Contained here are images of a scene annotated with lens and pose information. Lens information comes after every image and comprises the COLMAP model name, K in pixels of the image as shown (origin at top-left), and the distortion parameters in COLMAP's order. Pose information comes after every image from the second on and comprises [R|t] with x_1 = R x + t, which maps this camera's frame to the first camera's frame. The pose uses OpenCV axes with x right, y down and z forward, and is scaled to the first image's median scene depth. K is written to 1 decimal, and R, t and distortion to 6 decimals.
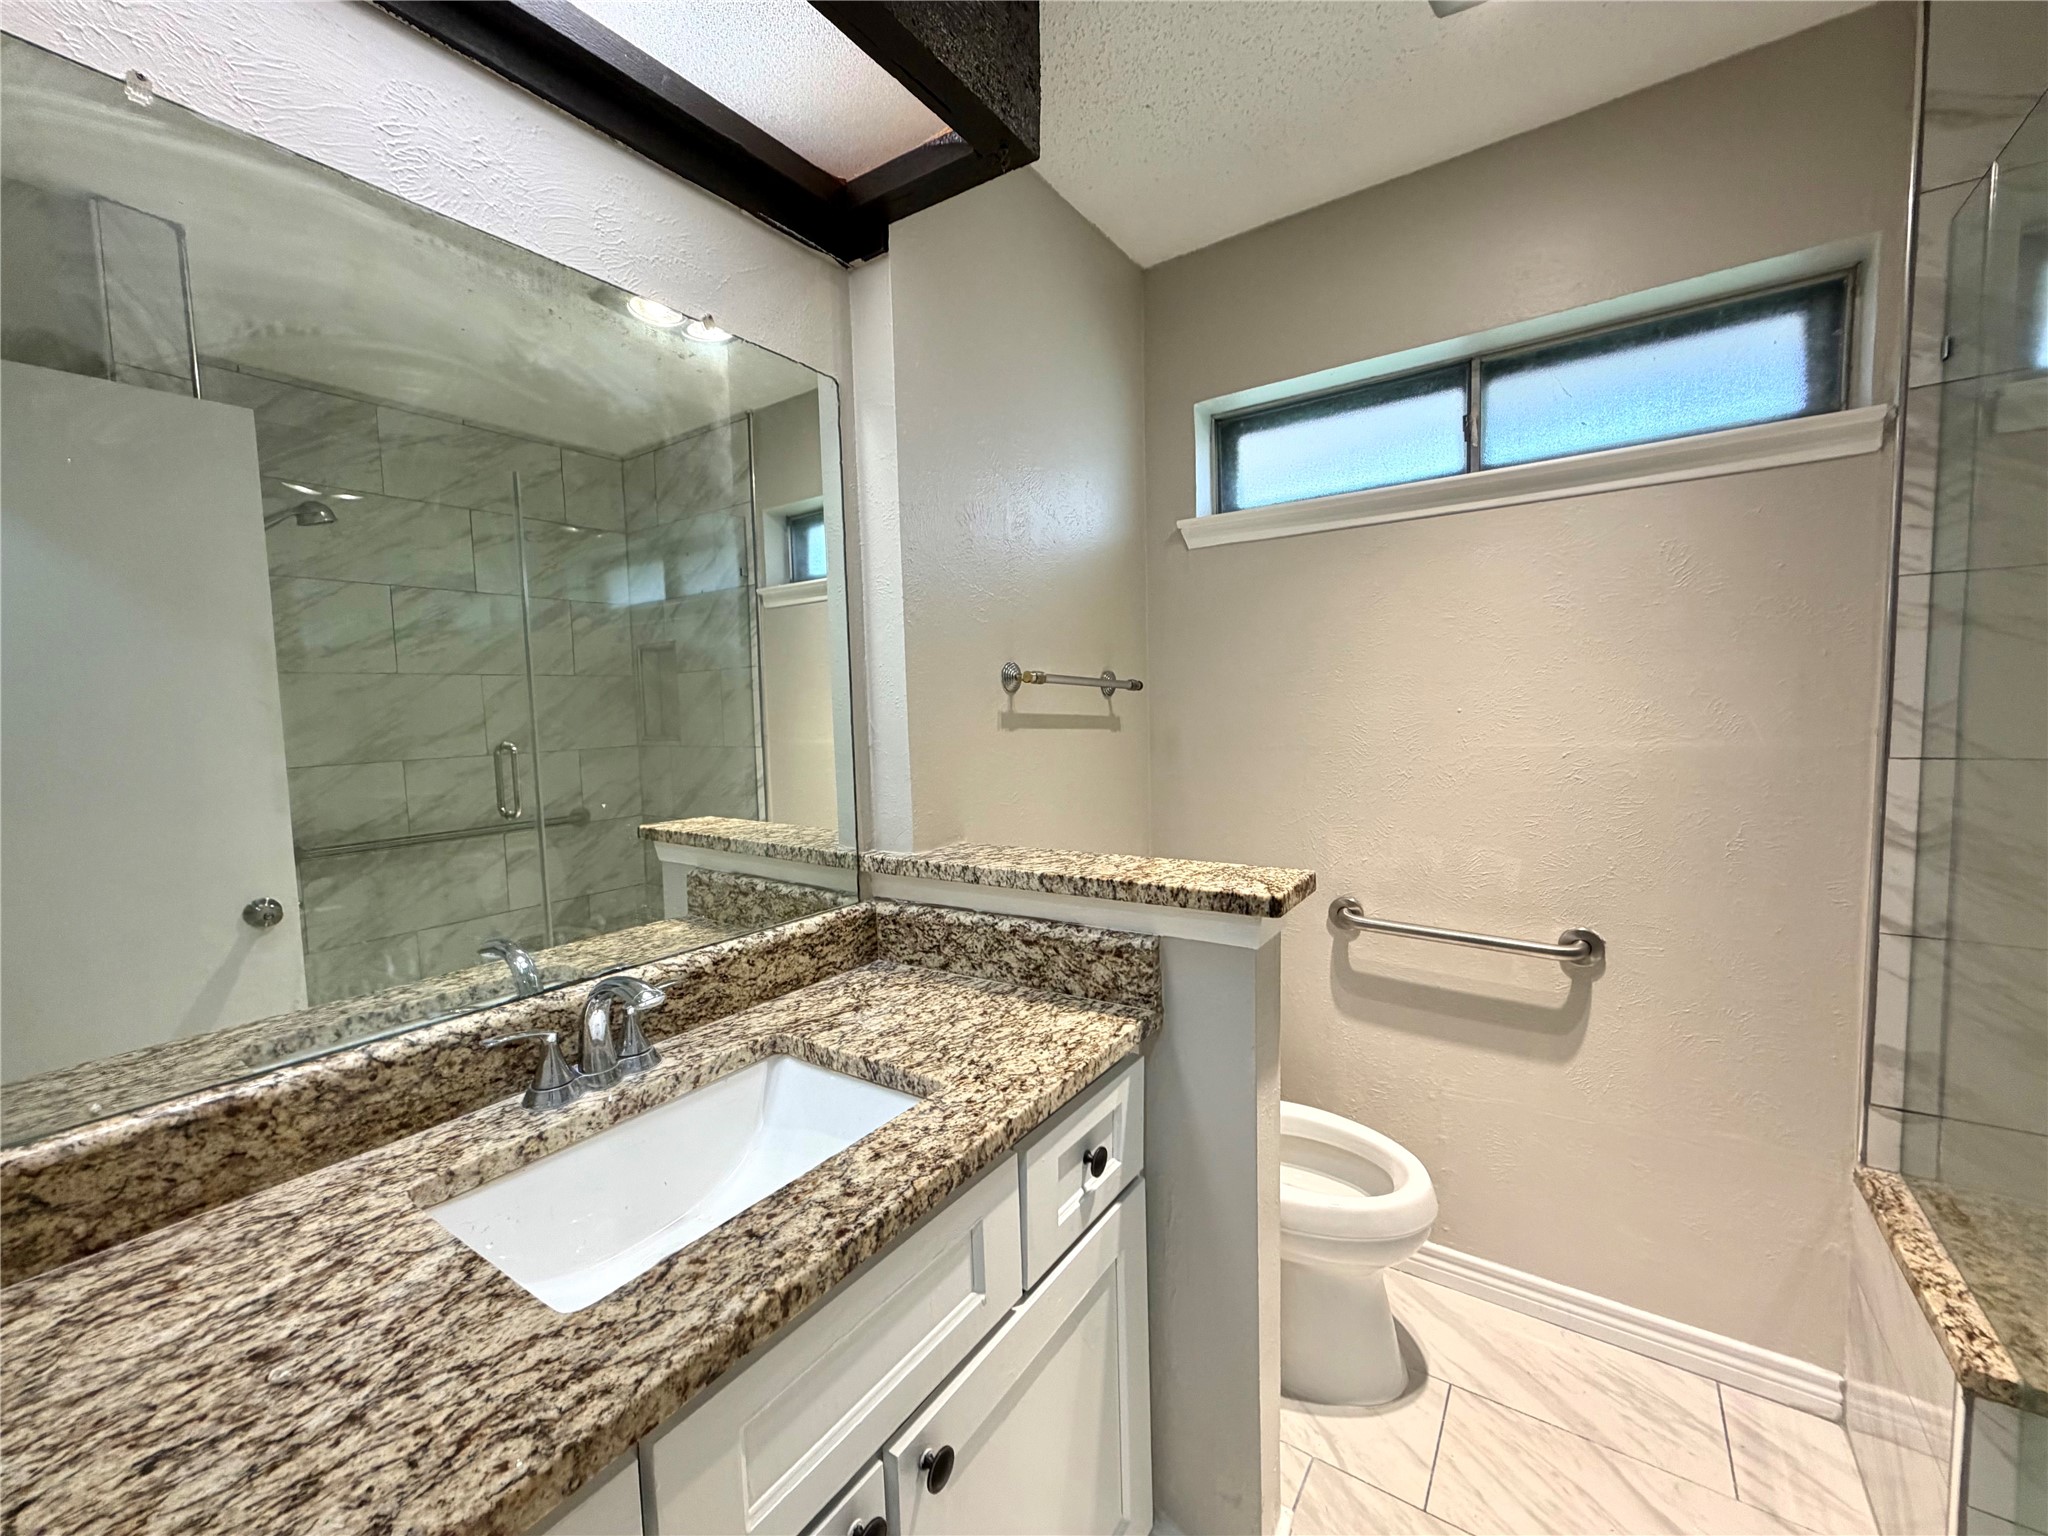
lens RADIAL K [[818.2, 0, 1026.2], [0, 818.2, 768.0], [0, 0, 1]] dist [-0.000555, 0.000679]
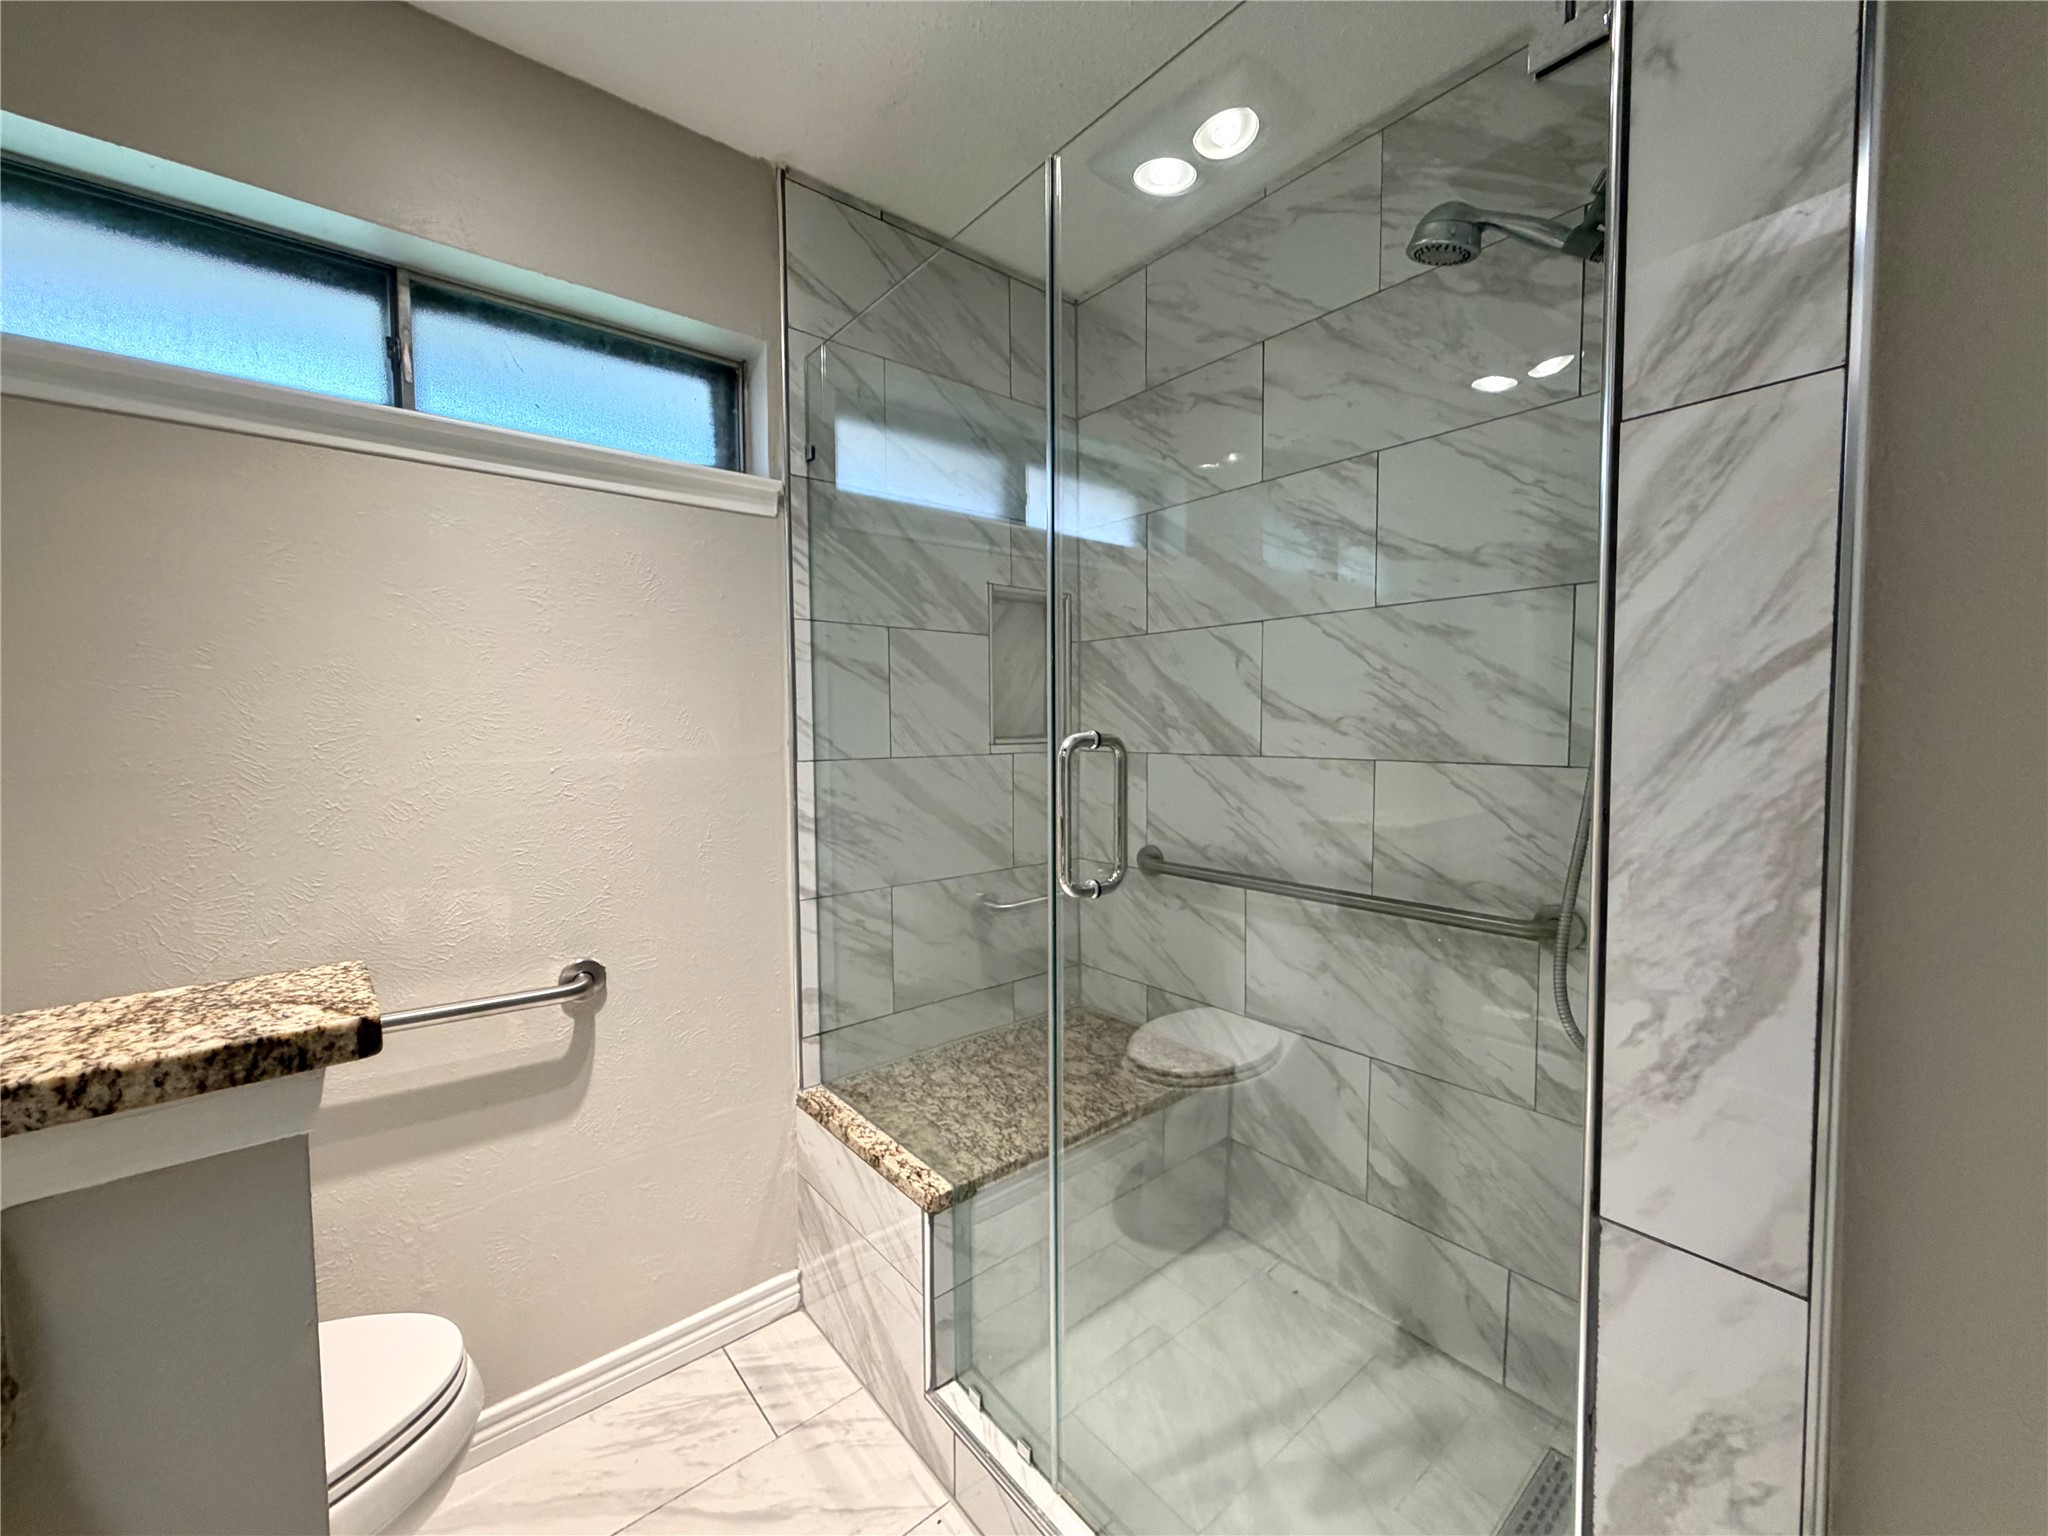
lens RADIAL K [[818.2, 0, 1026.2], [0, 818.2, 768.0], [0, 0, 1]] dist [-0.000555, 0.000679]
pose [[0.265221, -0.026268, 0.963830, -0.073684], [0.073588, 0.997265, 0.006929, 0.015523], [-0.961375, 0.069089, 0.266429, 0.317518]]
